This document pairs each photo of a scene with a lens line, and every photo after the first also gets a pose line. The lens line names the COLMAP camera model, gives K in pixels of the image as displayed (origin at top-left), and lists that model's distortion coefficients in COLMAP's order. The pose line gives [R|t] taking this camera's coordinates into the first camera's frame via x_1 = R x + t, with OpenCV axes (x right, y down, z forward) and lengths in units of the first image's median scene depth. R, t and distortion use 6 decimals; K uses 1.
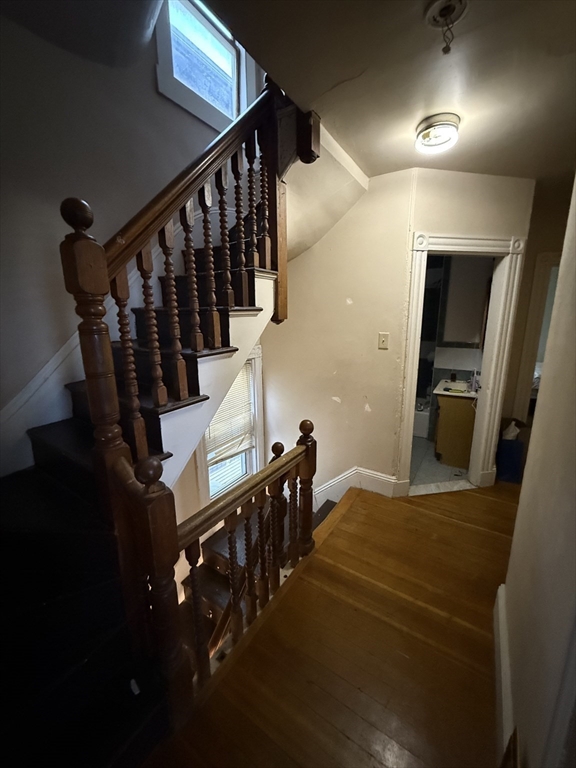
lens RADIAL K [[307.7, 0, 288.2], [0, 307.7, 382.6], [0, 0, 1]] dist [-0.000772, -0.000036]
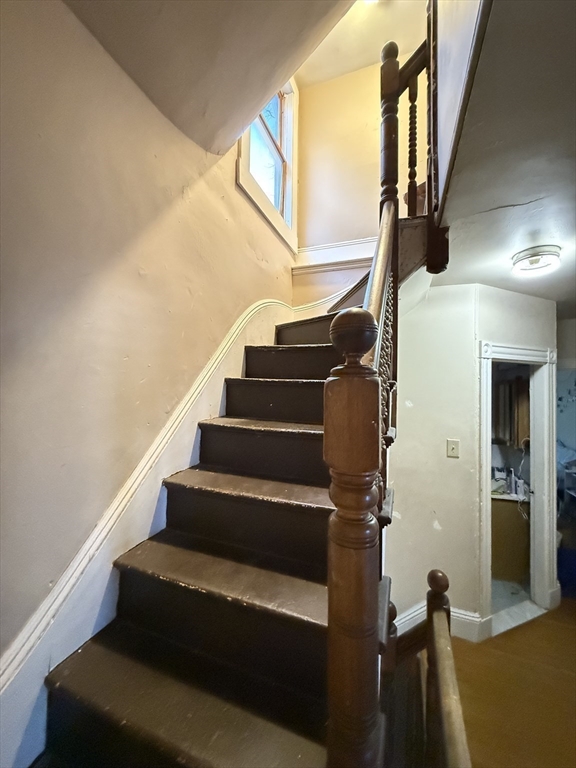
lens RADIAL K [[307.7, 0, 288.1], [0, 307.7, 380.2], [0, 0, 1]] dist [-0.000772, -0.000036]
pose [[0.976989, 0.028823, 0.211333, -0.377230], [0.022643, 0.971212, -0.237138, -0.129823], [-0.212084, 0.236466, 0.948211, 0.196530]]
